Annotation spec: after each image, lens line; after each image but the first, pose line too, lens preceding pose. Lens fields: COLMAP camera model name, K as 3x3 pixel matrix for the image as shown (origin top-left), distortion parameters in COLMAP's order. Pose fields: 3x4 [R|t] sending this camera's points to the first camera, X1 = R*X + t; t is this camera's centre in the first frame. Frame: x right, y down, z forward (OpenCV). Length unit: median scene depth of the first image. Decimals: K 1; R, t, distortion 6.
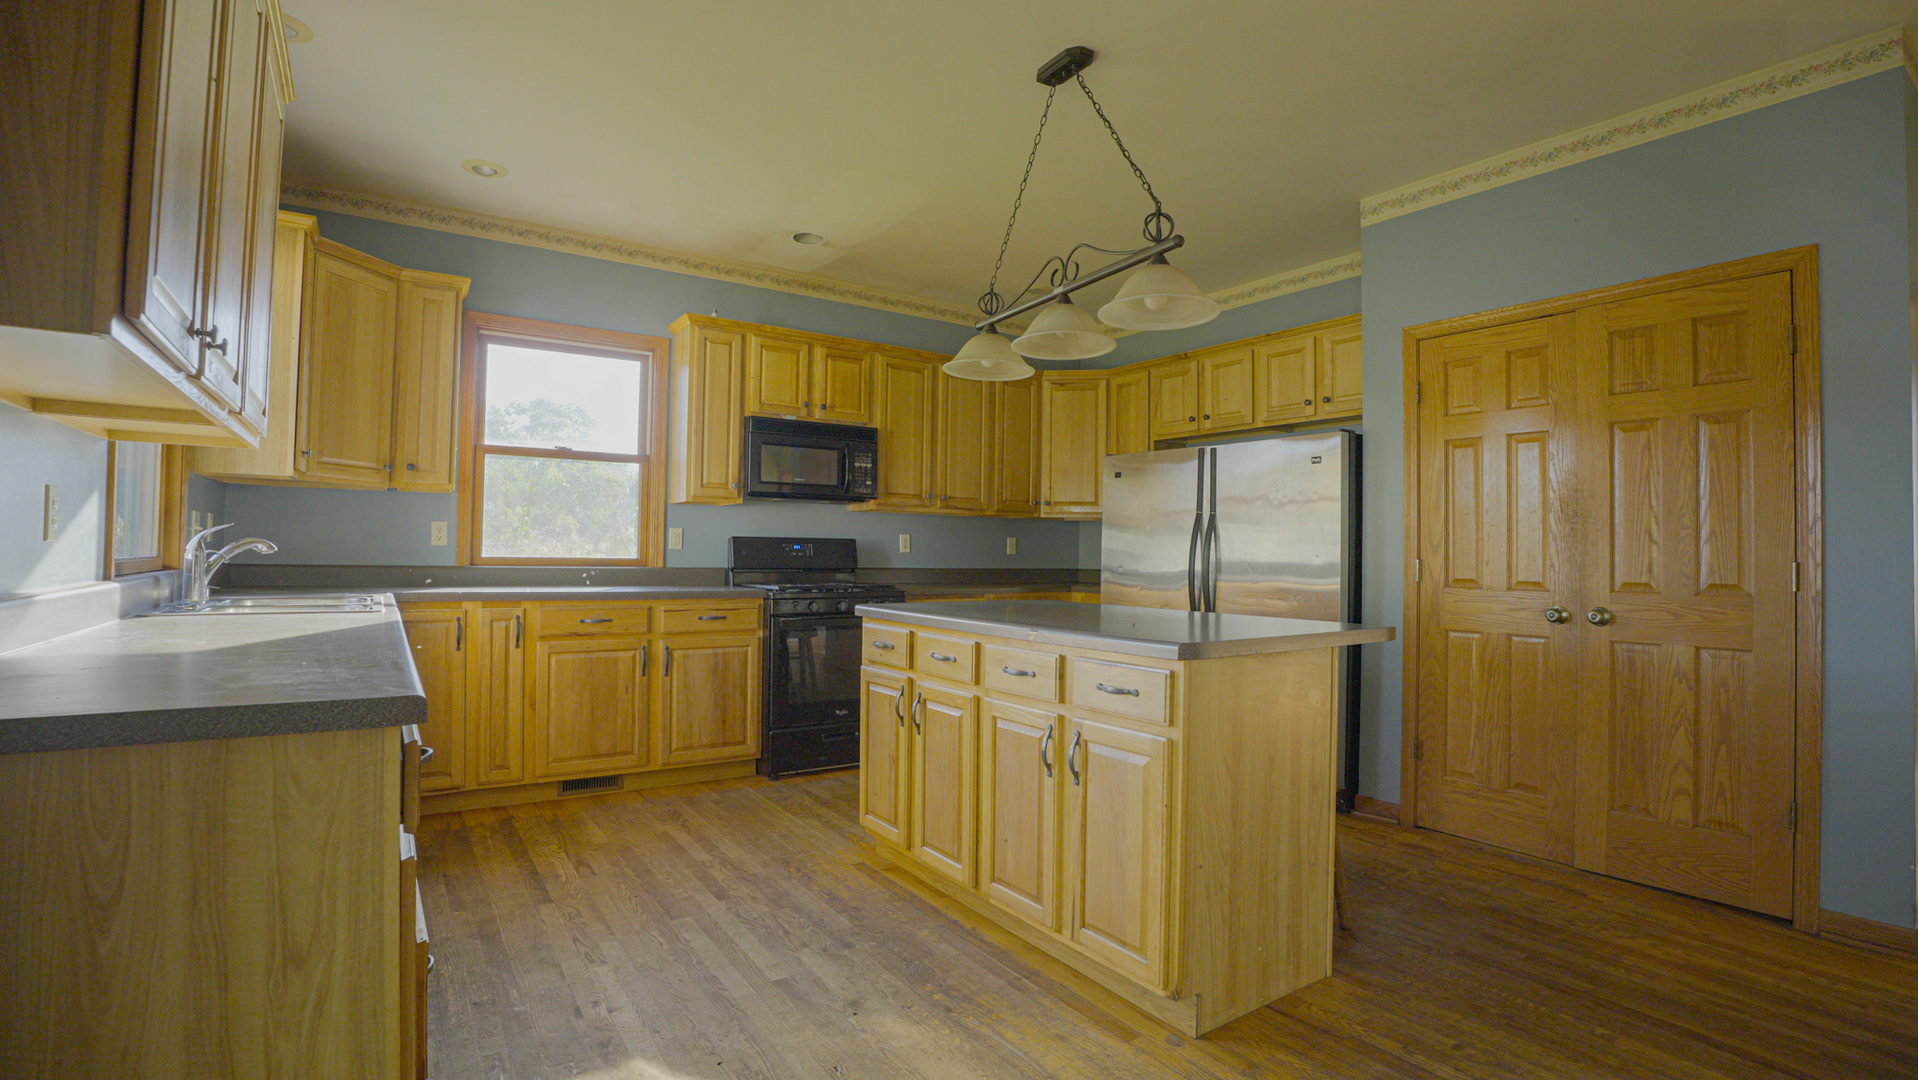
lens RADIAL K [[874.3, 0, 959.0], [0, 874.3, 540.0], [0, 0, 1]] dist [-0.061399, 0.000664]
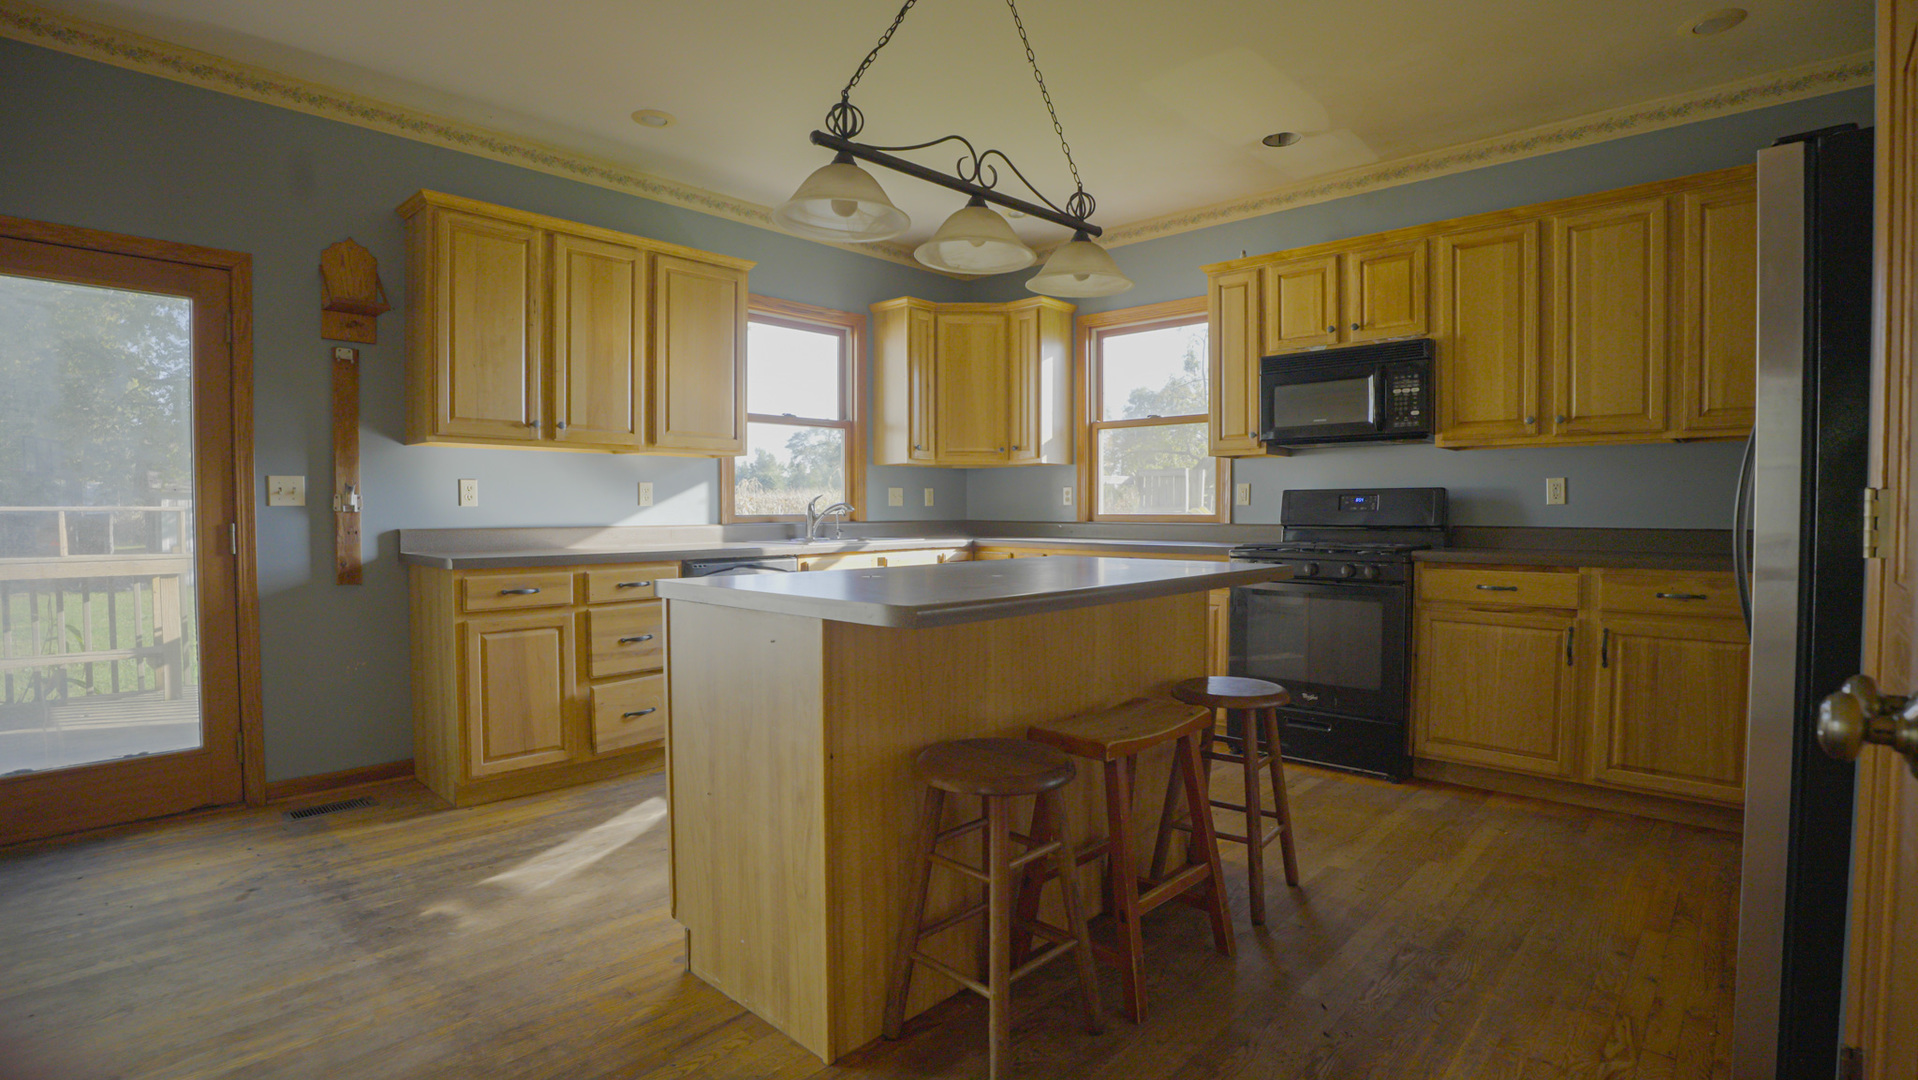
lens RADIAL K [[901.9, 0, 959.0], [0, 901.9, 540.0], [0, 0, 1]] dist [-0.061379, 0.000047]
pose [[0.226924, 0.020338, -0.973700, 0.574640], [0.019950, 0.999475, 0.025526, 0.017550], [0.973708, -0.025218, 0.226399, 0.451698]]
